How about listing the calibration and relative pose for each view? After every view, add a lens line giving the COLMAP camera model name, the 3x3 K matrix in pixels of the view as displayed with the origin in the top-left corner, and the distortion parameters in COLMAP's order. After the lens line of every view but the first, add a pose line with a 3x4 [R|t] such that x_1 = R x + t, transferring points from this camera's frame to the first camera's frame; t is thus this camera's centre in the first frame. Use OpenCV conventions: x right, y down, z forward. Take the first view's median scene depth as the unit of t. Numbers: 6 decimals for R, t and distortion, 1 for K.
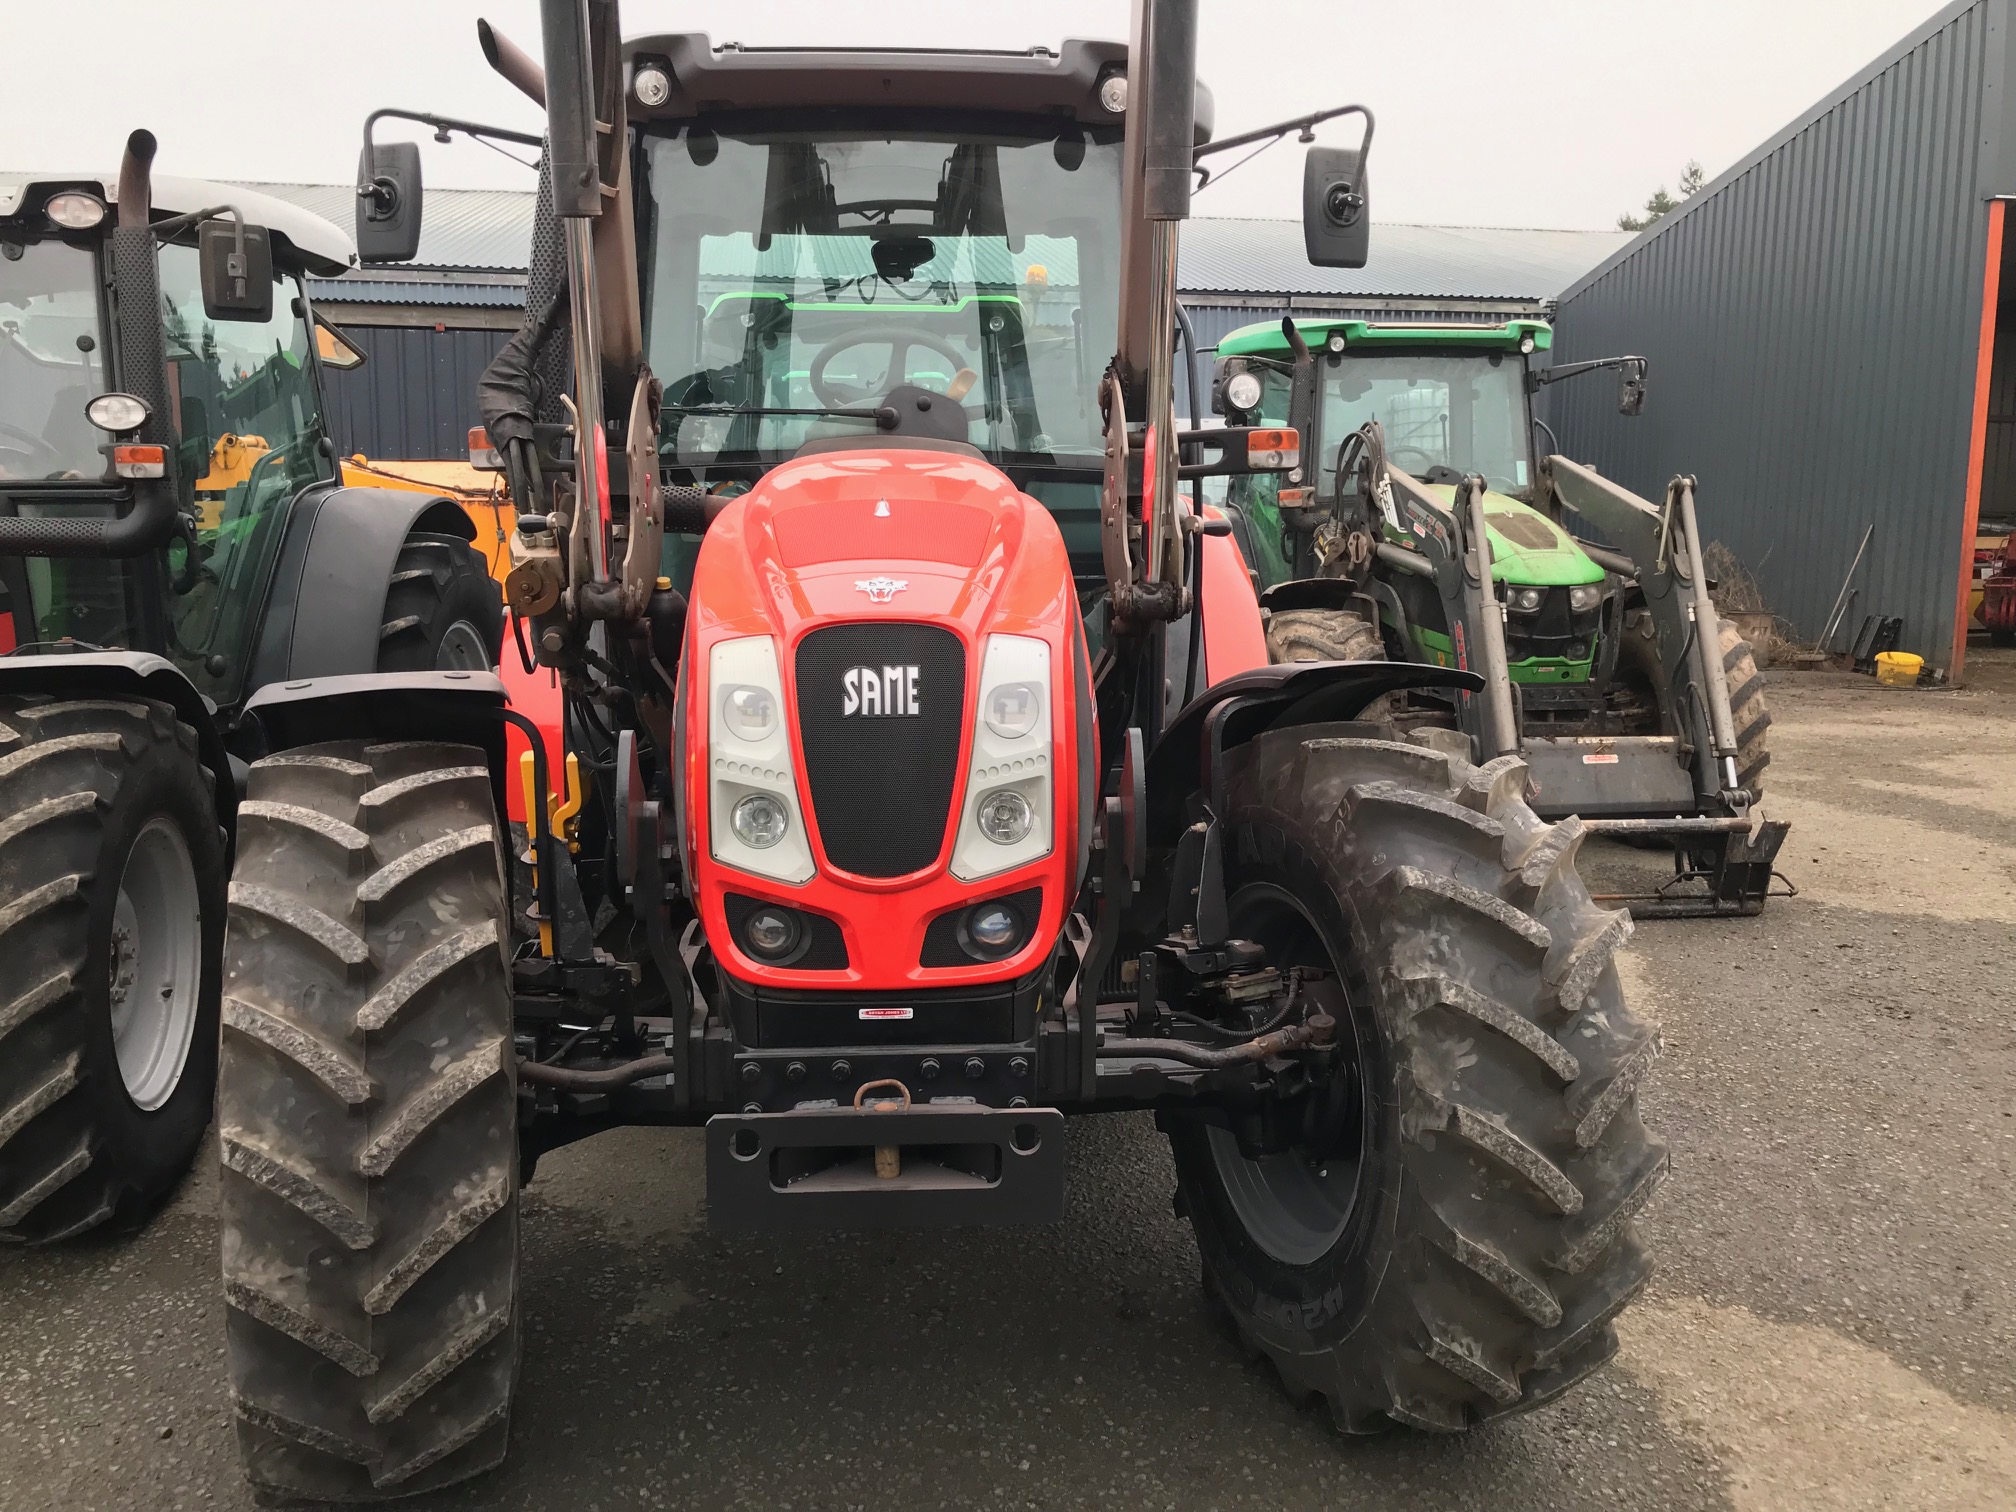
lens RADIAL K [[1662.2, 0, 973.4], [0, 1662.2, 750.8], [0, 0, 1]] dist [0.107631, -0.209371]
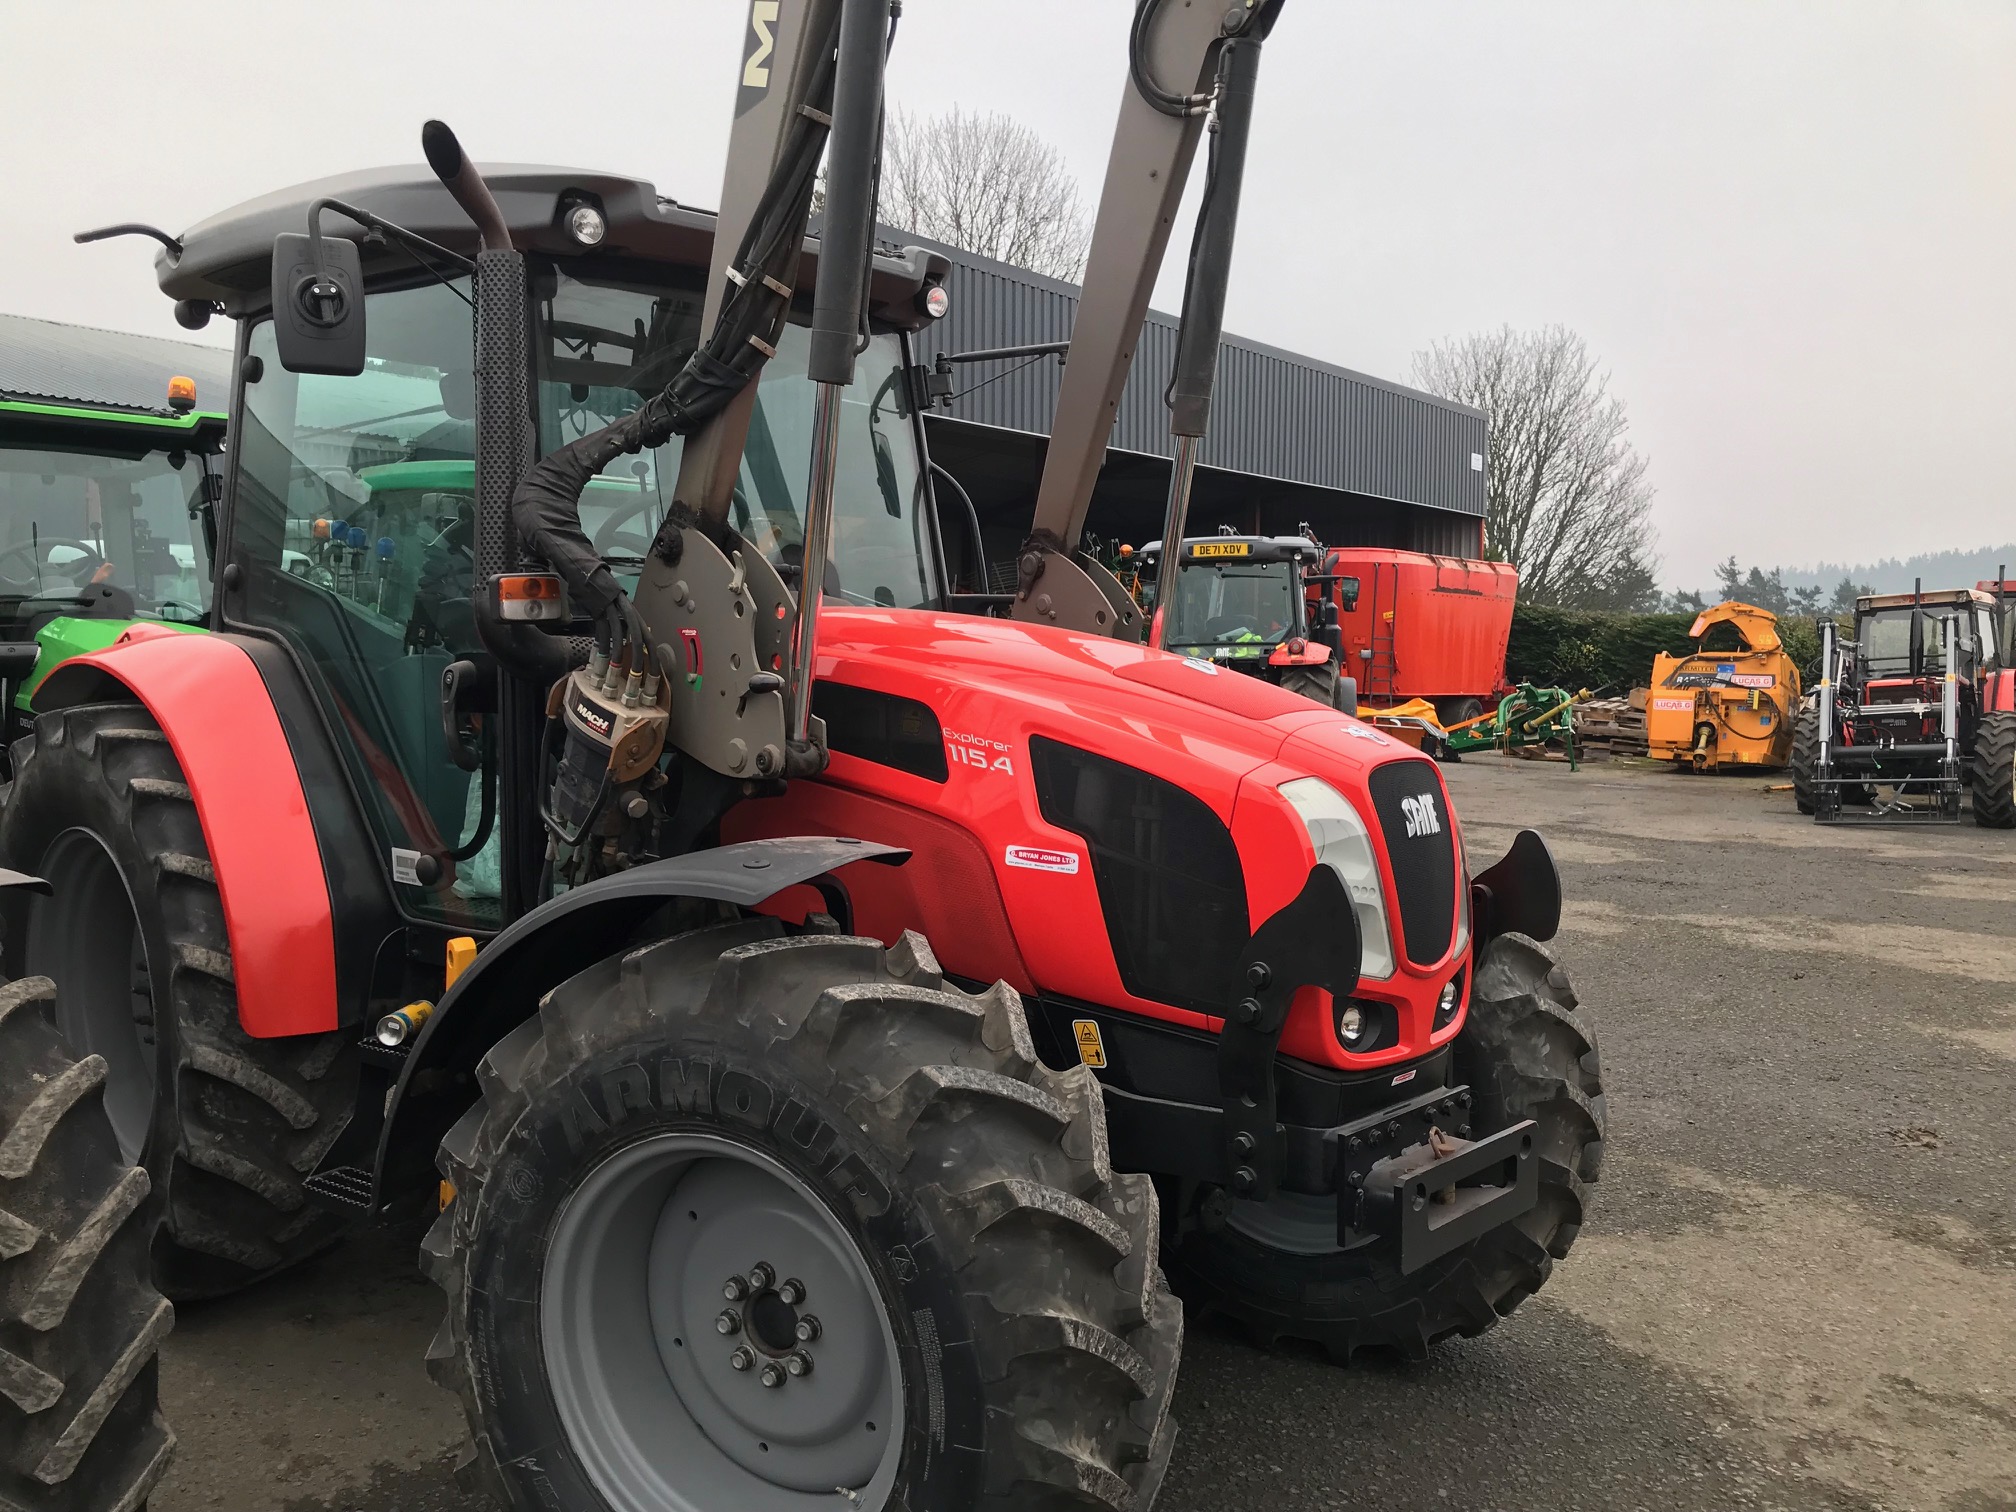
lens RADIAL K [[1662.2, 0, 973.4], [0, 1662.2, 750.8], [0, 0, 1]] dist [0.107631, -0.209371]
pose [[0.719128, -0.041425, 0.693642, -1.037464], [0.092884, 0.994994, -0.036875, -0.060904], [-0.688642, 0.090946, 0.719376, 0.279922]]
